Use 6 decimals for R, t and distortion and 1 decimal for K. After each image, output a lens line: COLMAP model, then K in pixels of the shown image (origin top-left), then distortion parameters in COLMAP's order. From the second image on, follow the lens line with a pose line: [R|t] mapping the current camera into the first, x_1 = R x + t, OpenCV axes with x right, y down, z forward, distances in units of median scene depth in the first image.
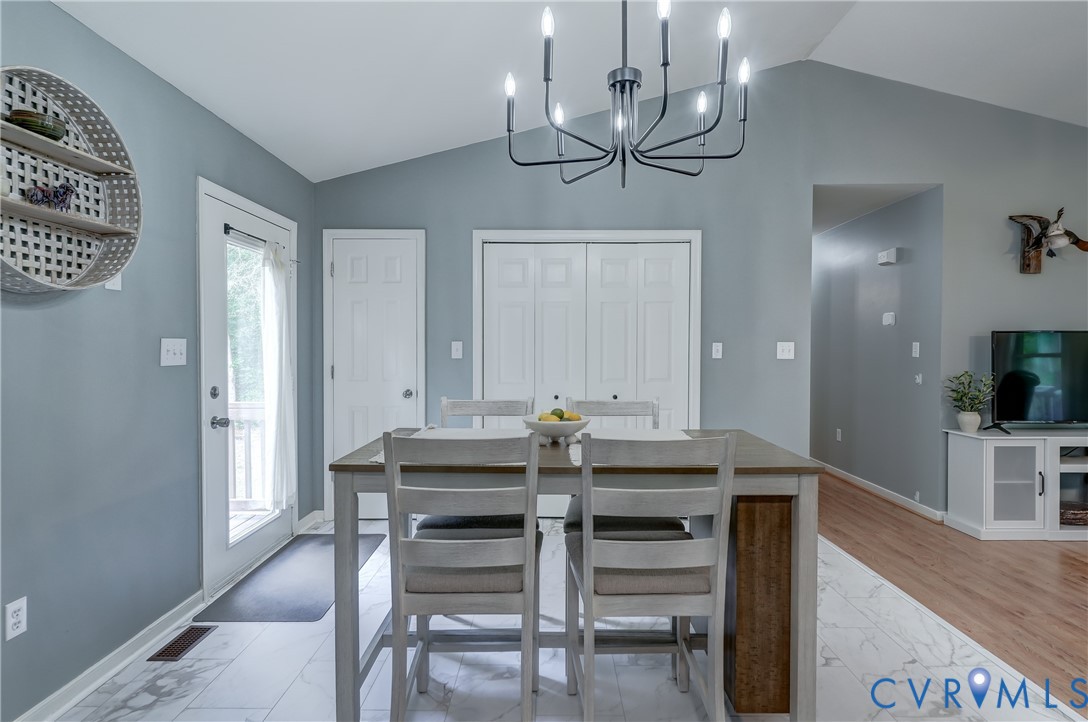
lens RADIAL K [[566.4, 0, 546.2], [0, 566.4, 355.5], [0, 0, 1]] dist [0.002759, 0.000501]
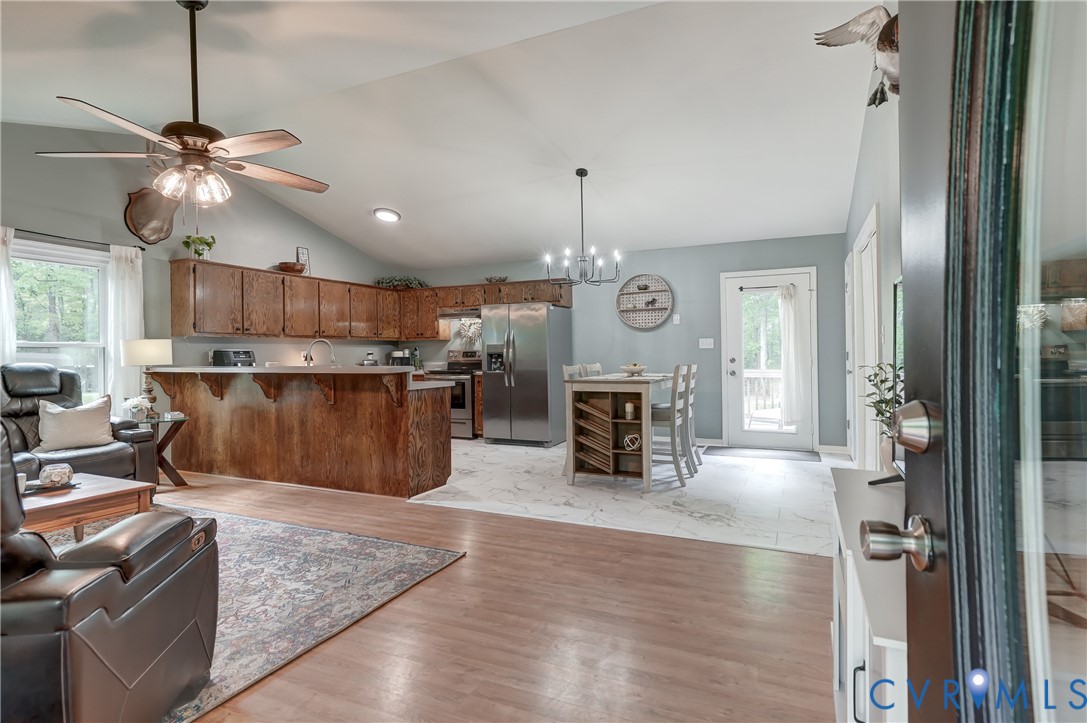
lens RADIAL K [[551.8, 0, 521.7], [0, 551.8, 357.7], [0, 0, 1]] dist [-0.004109, -0.000637]
pose [[-0.447034, 0.009665, -0.894465, 1.423798], [-0.007561, 0.999865, 0.014582, 0.020366], [0.894485, 0.013281, -0.446901, 0.953445]]
